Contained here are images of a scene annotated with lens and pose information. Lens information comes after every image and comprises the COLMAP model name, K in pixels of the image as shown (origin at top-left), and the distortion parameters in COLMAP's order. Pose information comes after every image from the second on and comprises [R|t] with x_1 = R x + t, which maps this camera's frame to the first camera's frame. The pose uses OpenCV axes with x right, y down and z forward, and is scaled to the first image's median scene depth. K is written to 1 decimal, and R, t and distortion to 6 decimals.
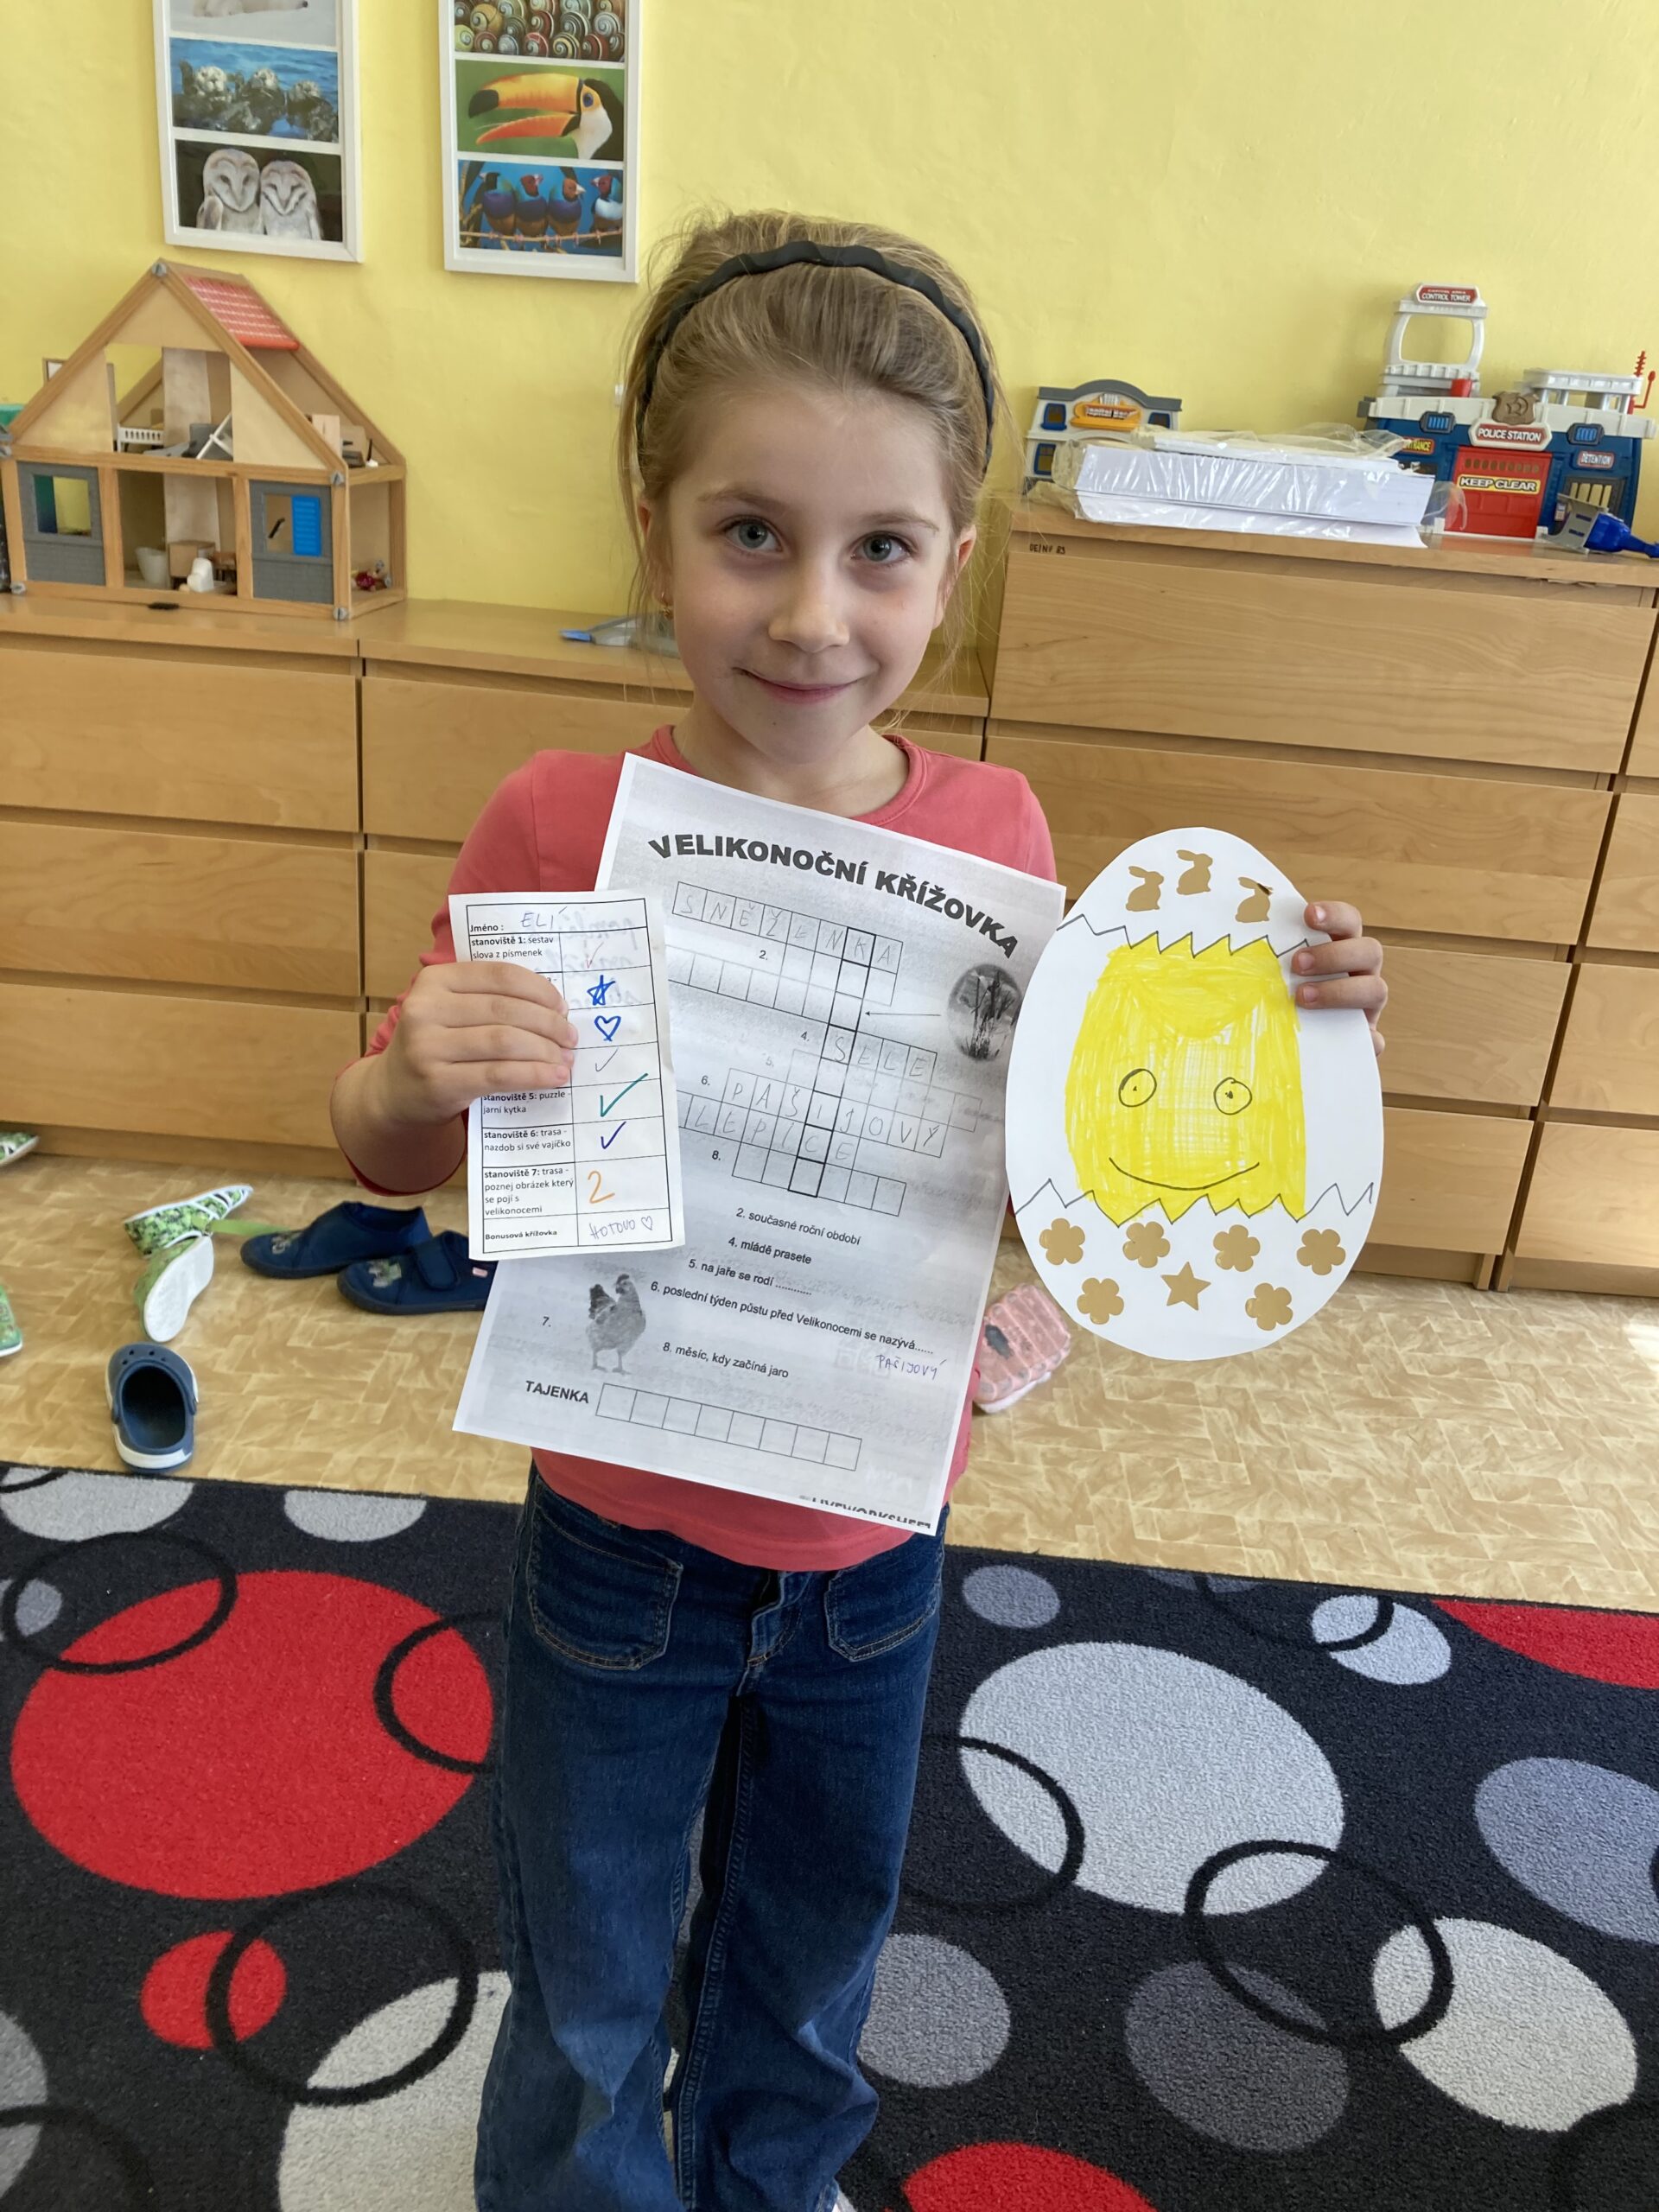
lens RADIAL K [[1796.7, 0, 816.0], [0, 1796.7, 1090.2], [0, 0, 1]] dist [0.005861, 0.023525]
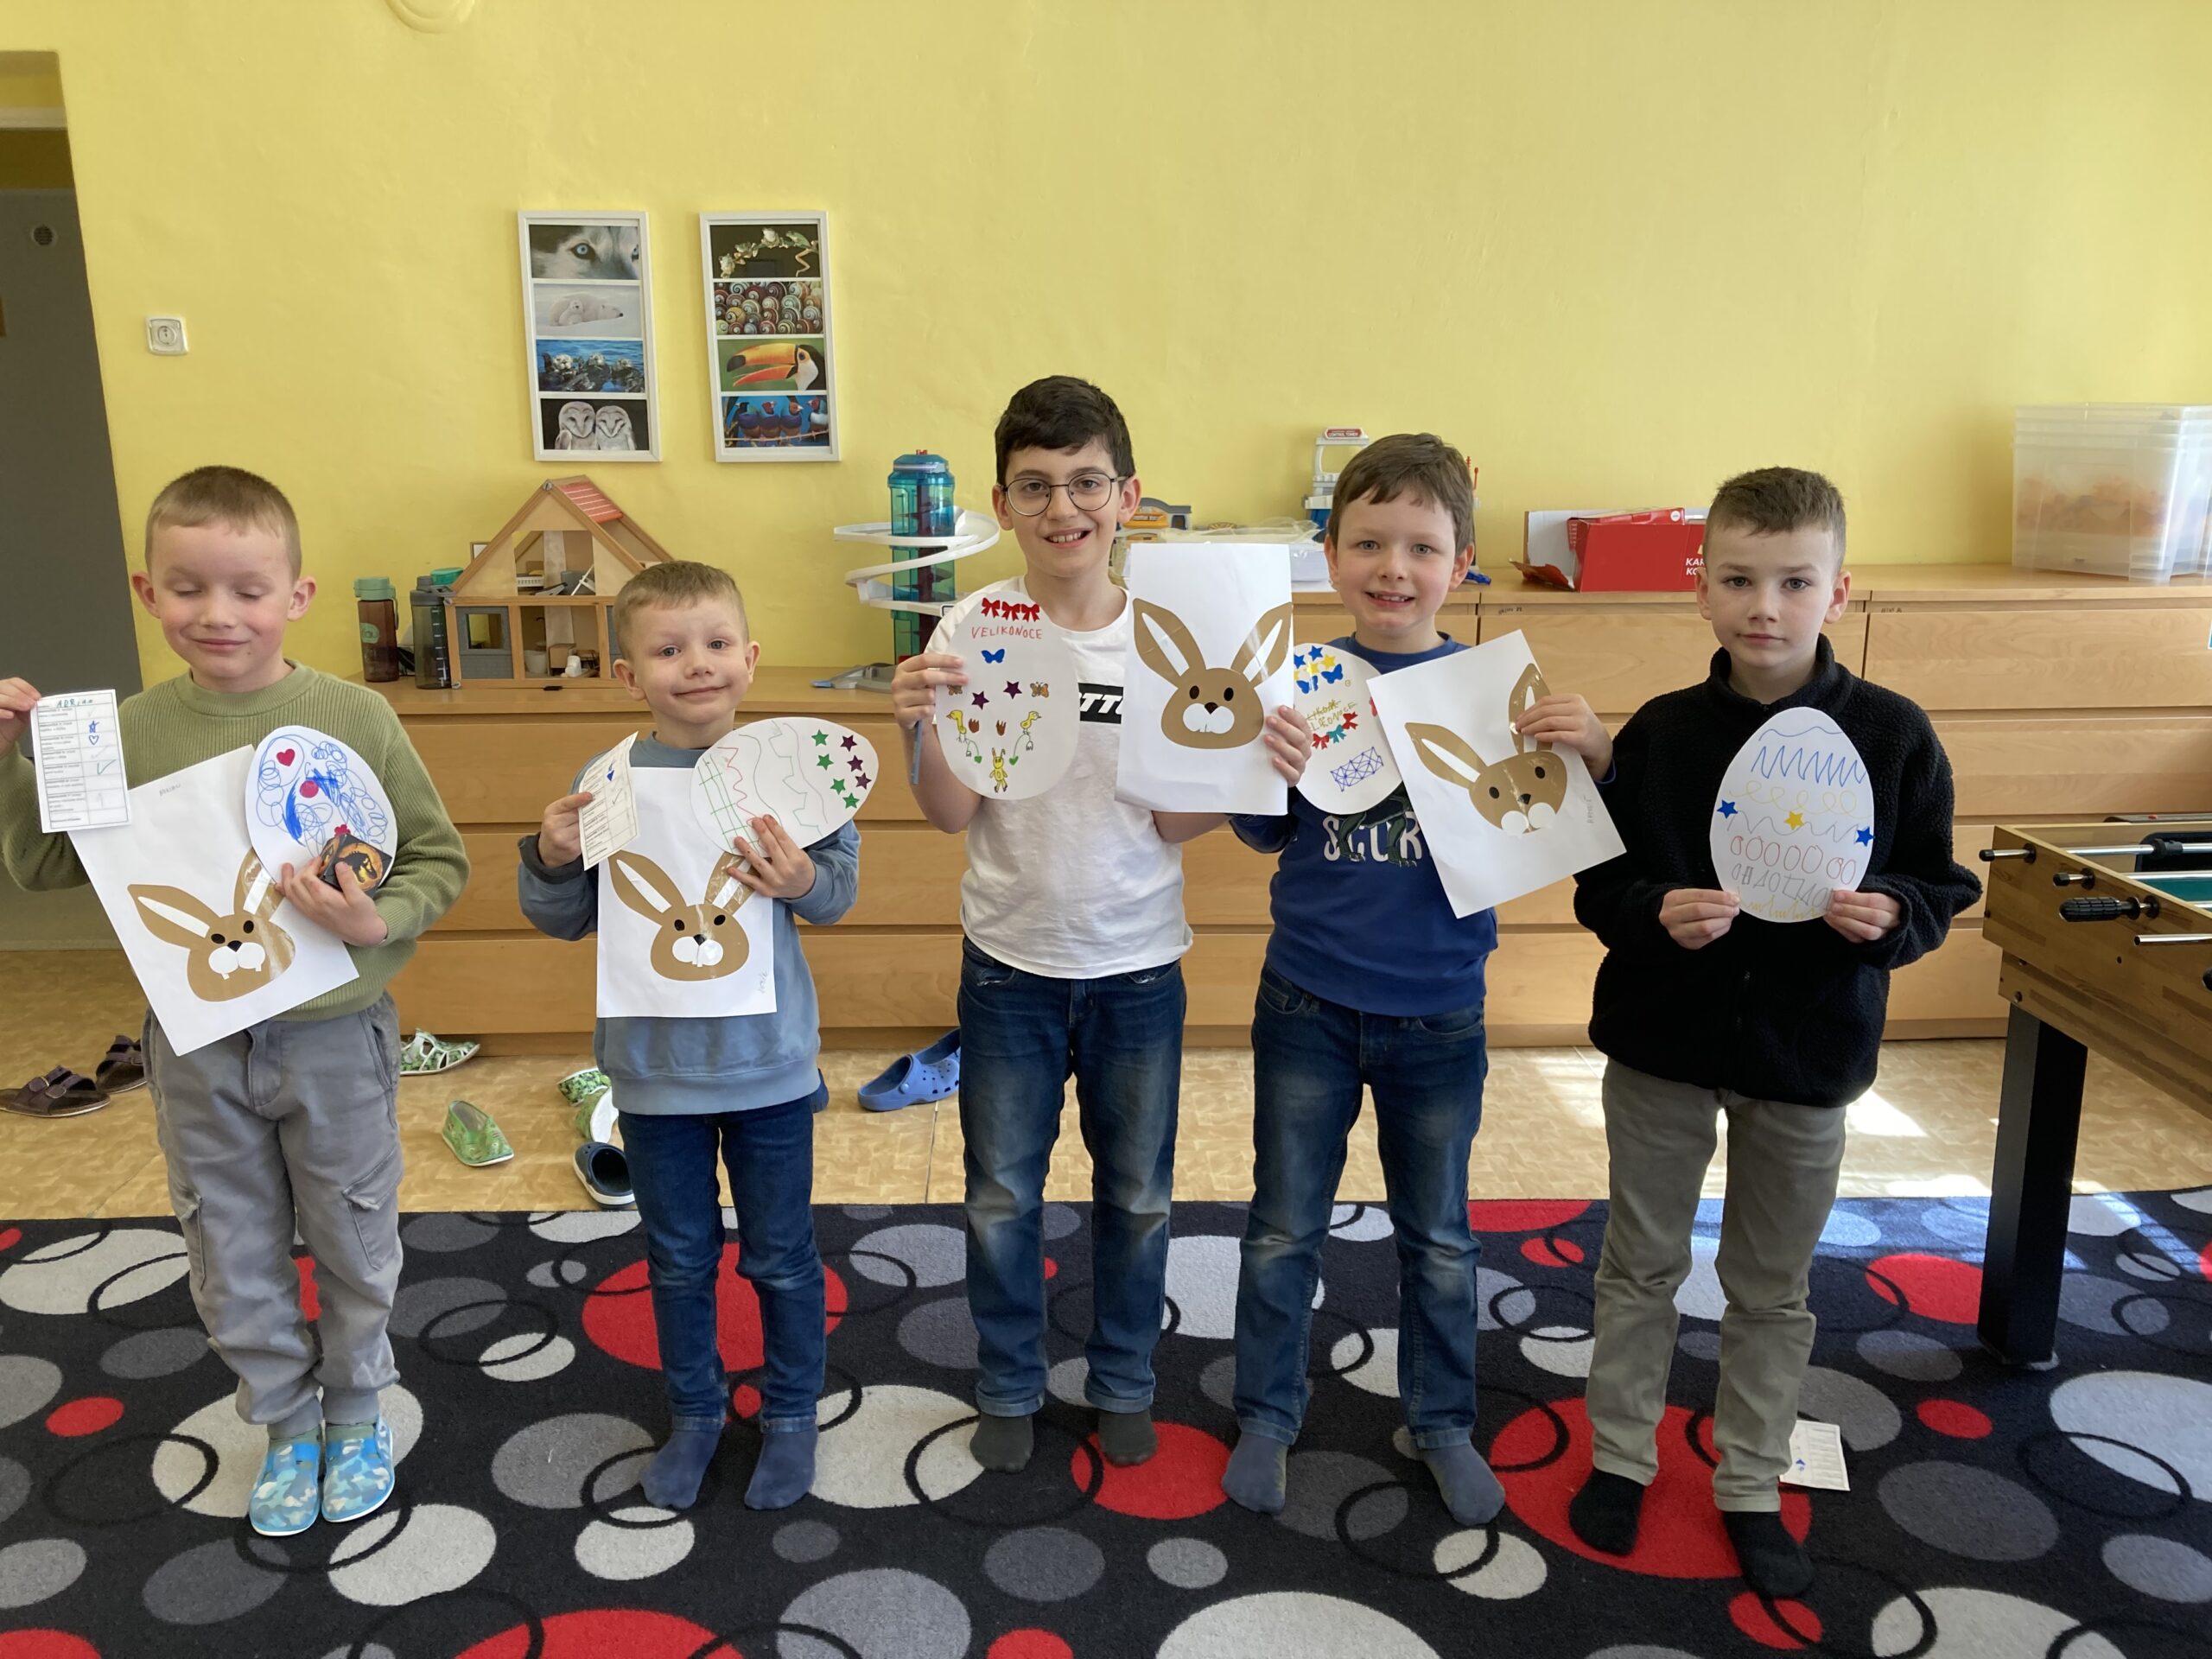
lens RADIAL K [[1796.7, 0, 1105.3], [0, 1796.7, 833.4], [0, 0, 1]] dist [0.005861, 0.023525]
pose [[0.993819, -0.090365, 0.064489, -0.000123], [0.098019, 0.986980, -0.127525, 0.098138], [-0.052126, 0.133058, 0.989737, -0.534884]]
